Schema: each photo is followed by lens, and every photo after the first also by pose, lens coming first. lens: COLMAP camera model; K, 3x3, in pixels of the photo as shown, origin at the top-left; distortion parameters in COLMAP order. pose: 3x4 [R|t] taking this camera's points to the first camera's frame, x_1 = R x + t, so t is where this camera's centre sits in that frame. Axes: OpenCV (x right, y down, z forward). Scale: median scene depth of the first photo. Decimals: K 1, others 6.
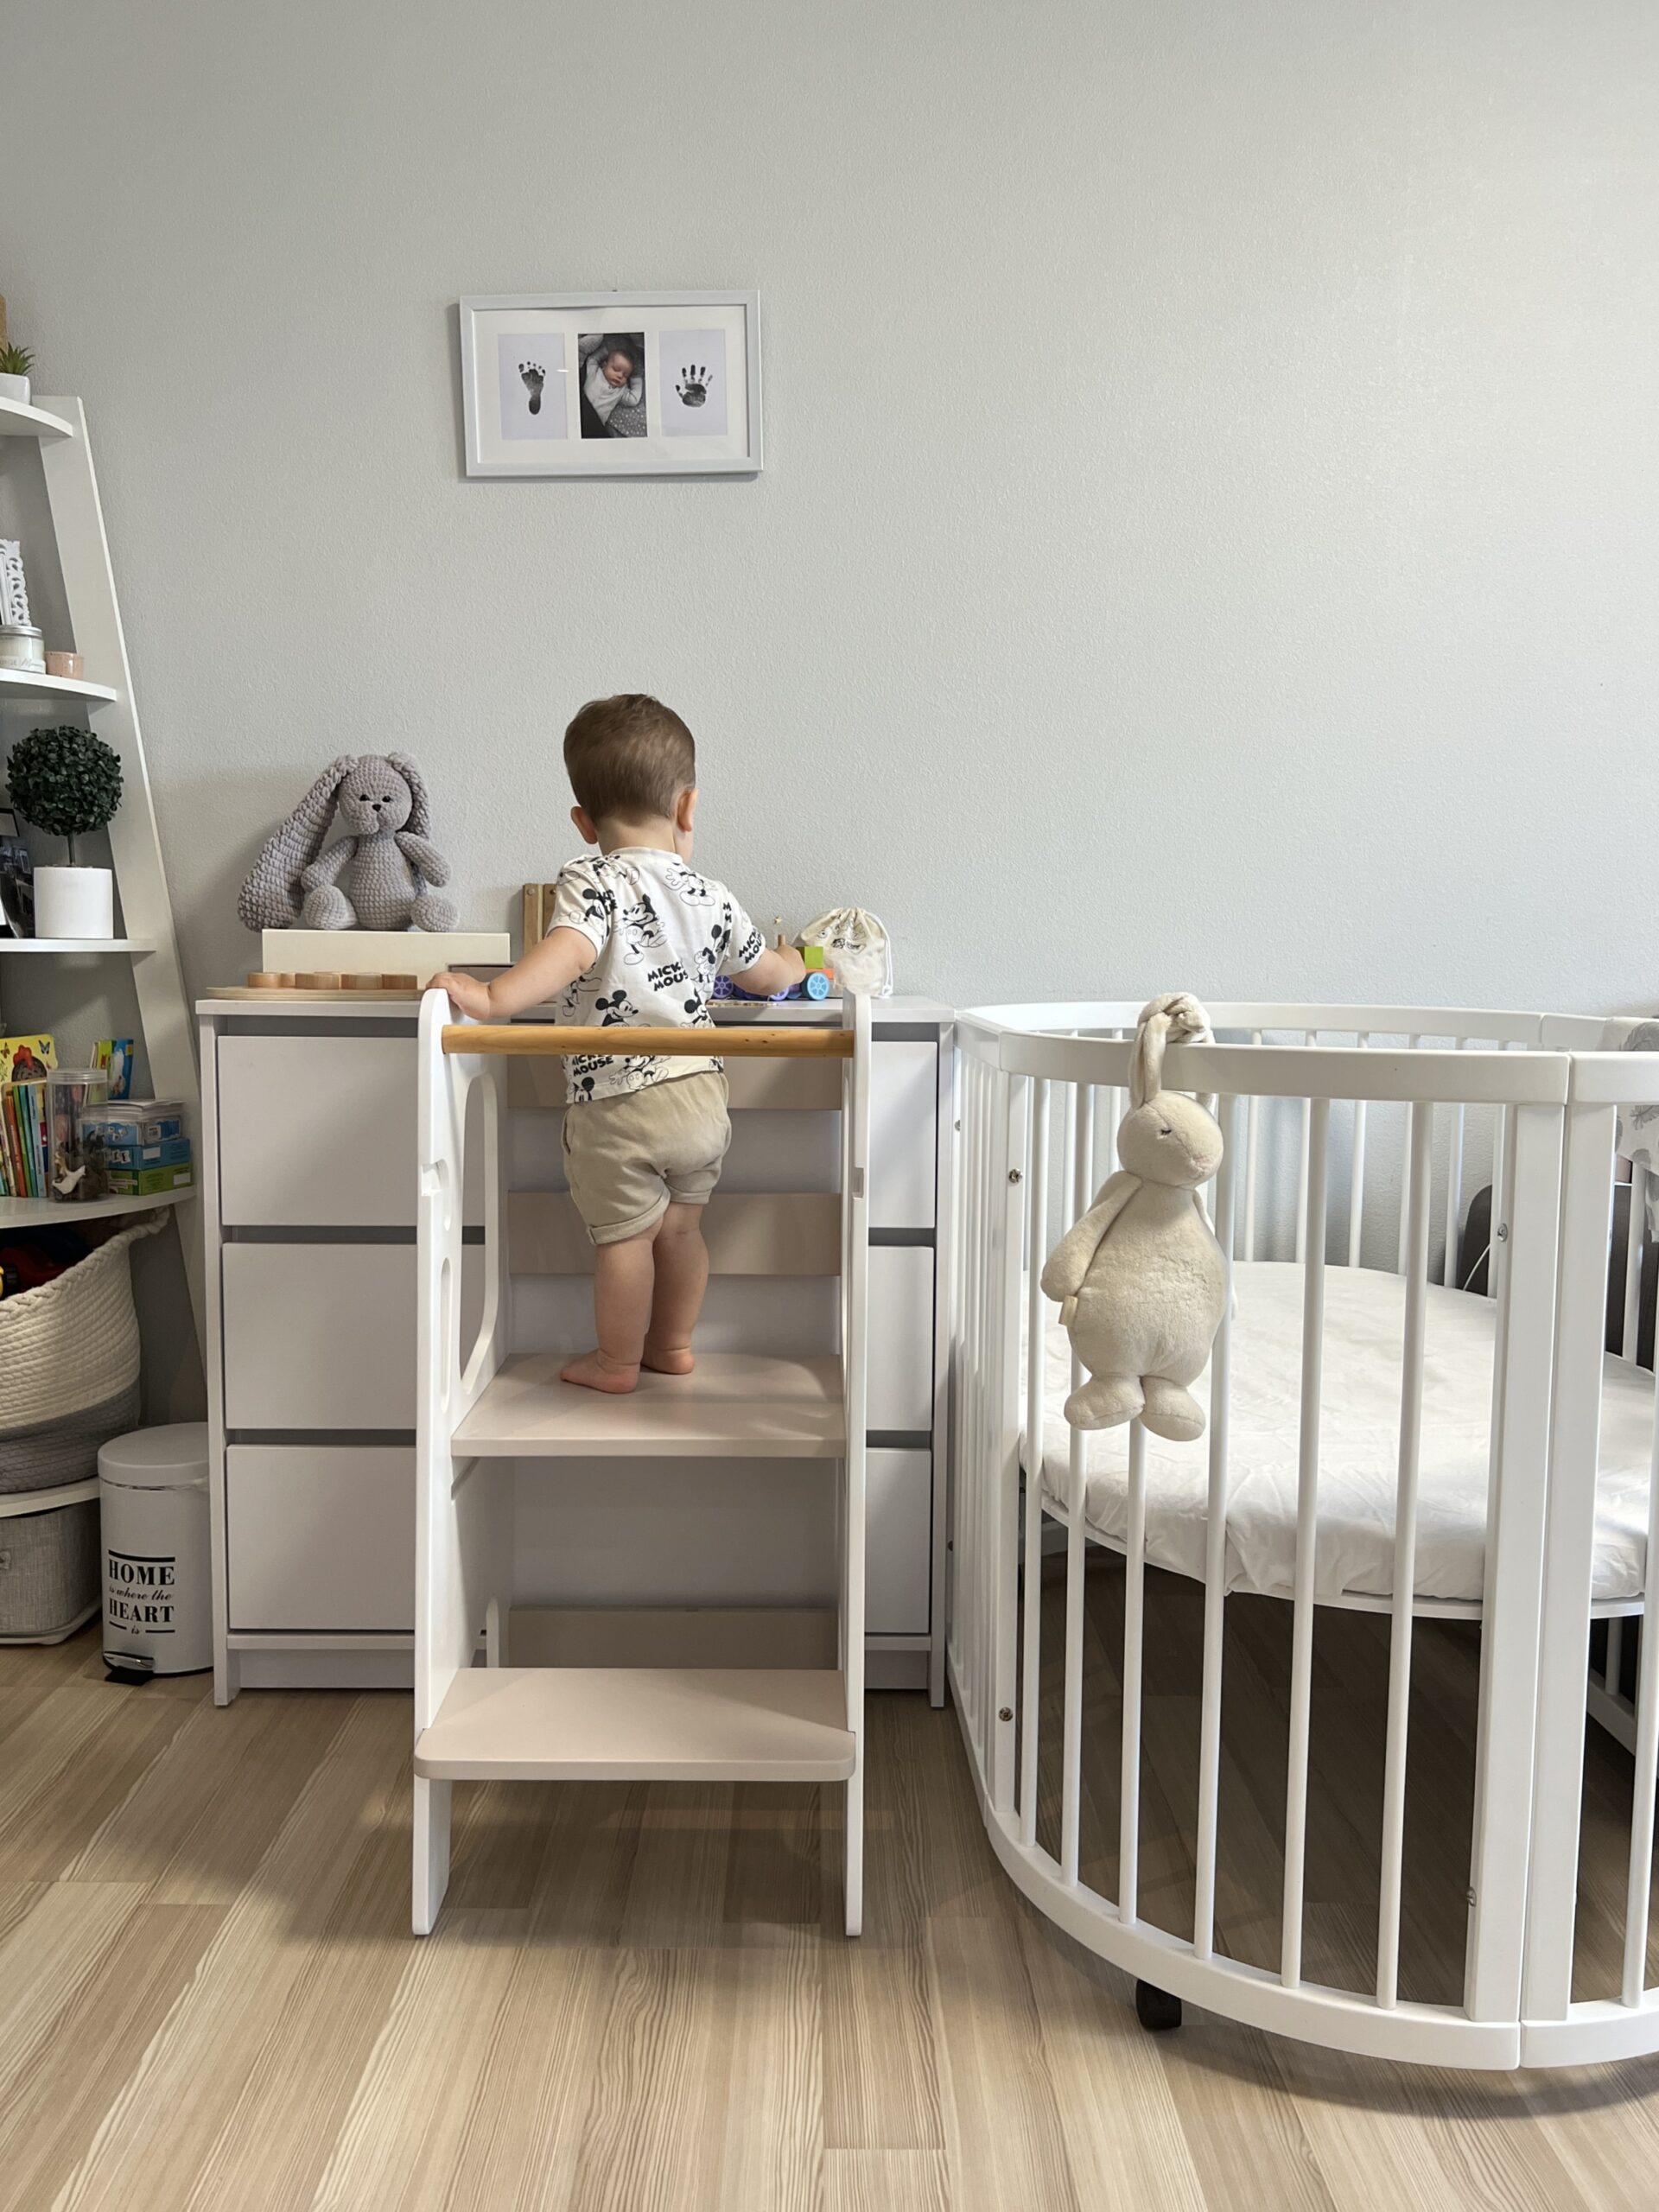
lens RADIAL K [[1748.1, 0, 829.5], [0, 1748.1, 1106.0], [0, 0, 1]] dist [-0.001466, -0.000733]
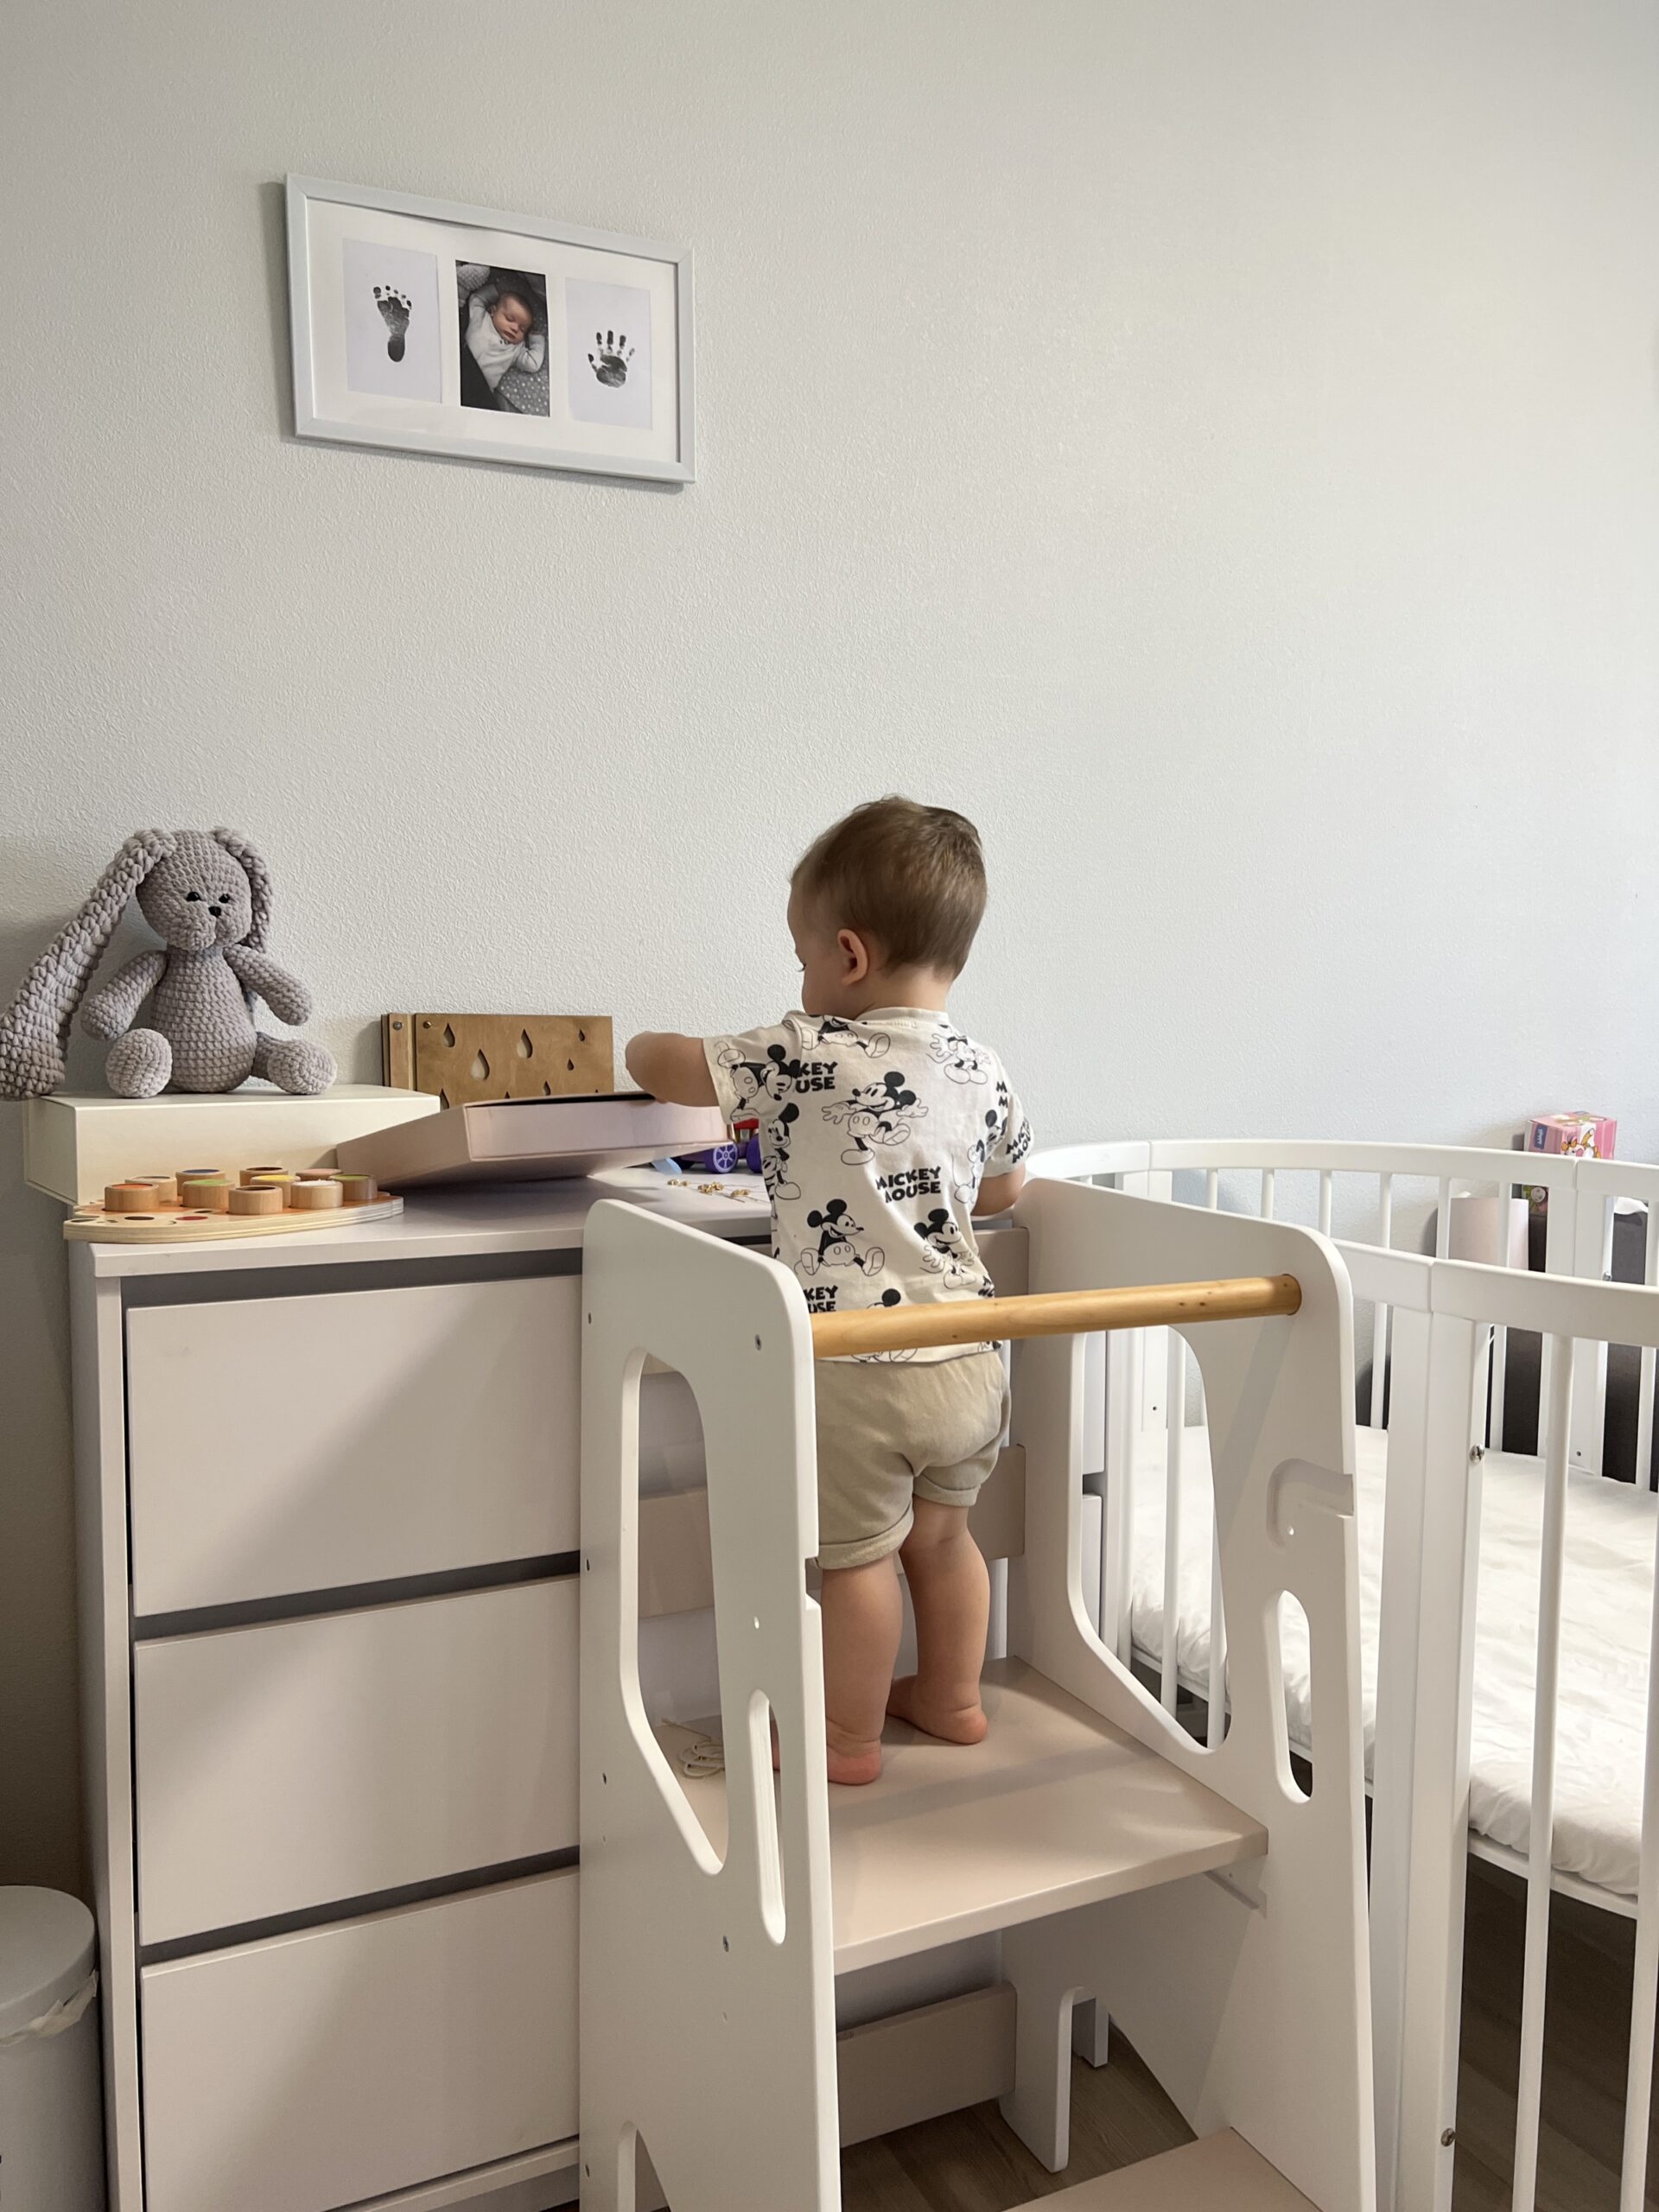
lens RADIAL K [[1651.6, 0, 829.5], [0, 1651.6, 1106.0], [0, 0, 1]] dist [0.005797, 0.005129]
pose [[0.900669, -0.032181, 0.433312, -0.312675], [0.043833, 0.998895, -0.016925, -0.074138], [-0.432289, 0.034237, 0.901085, 0.328335]]
